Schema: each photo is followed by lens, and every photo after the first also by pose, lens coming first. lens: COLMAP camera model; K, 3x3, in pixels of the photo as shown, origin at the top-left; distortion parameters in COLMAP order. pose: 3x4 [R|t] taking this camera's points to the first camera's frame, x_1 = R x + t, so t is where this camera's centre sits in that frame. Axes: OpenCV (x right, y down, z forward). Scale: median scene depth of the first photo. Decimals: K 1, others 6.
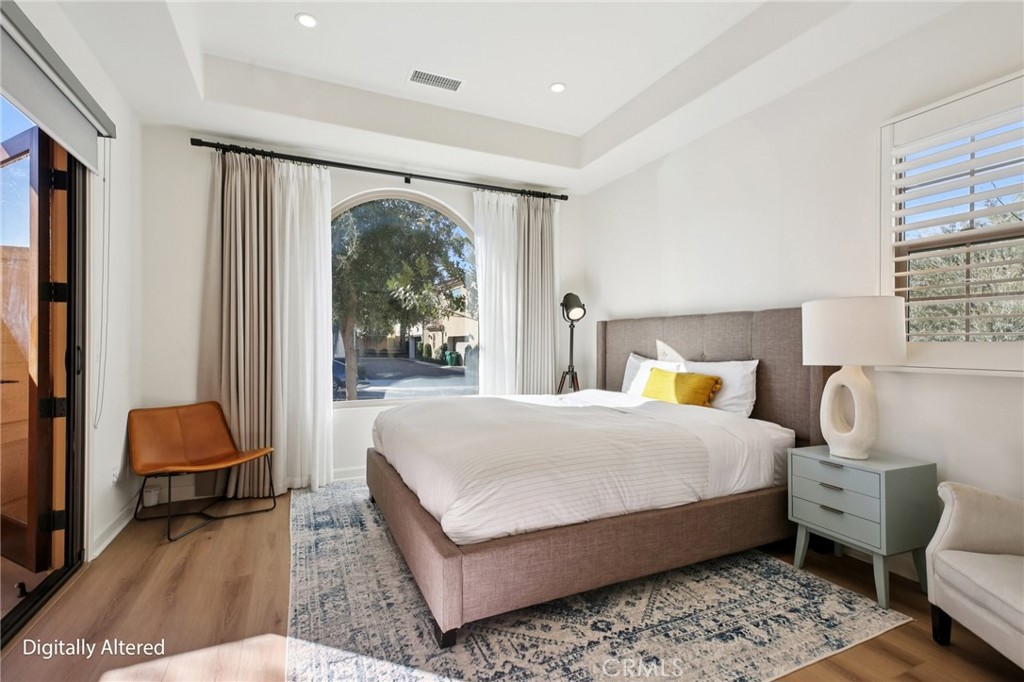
lens RADIAL K [[470.0, 0, 508.5], [0, 470.0, 340.6], [0, 0, 1]] dist [0.003989, 0.000428]
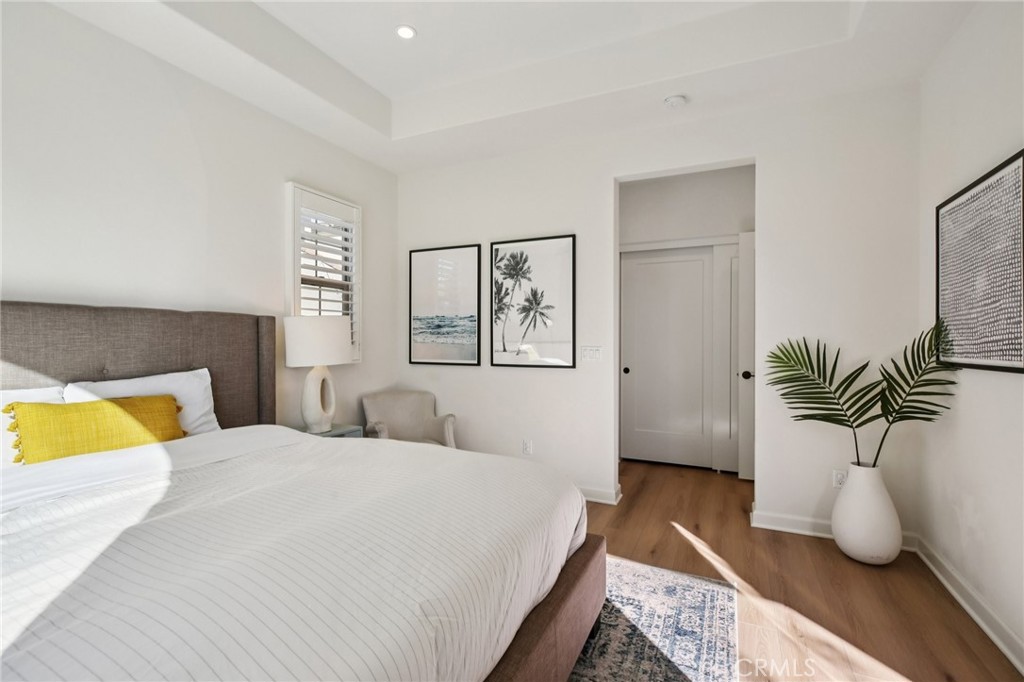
lens RADIAL K [[470.0, 0, 518.3], [0, 470.0, 340.0], [0, 0, 1]] dist [0.003989, 0.000428]
pose [[-0.653403, -0.004772, 0.756995, -0.521663], [-0.002554, 0.999988, 0.004100, -0.017219], [-0.757006, 0.000746, -0.653408, 1.139445]]
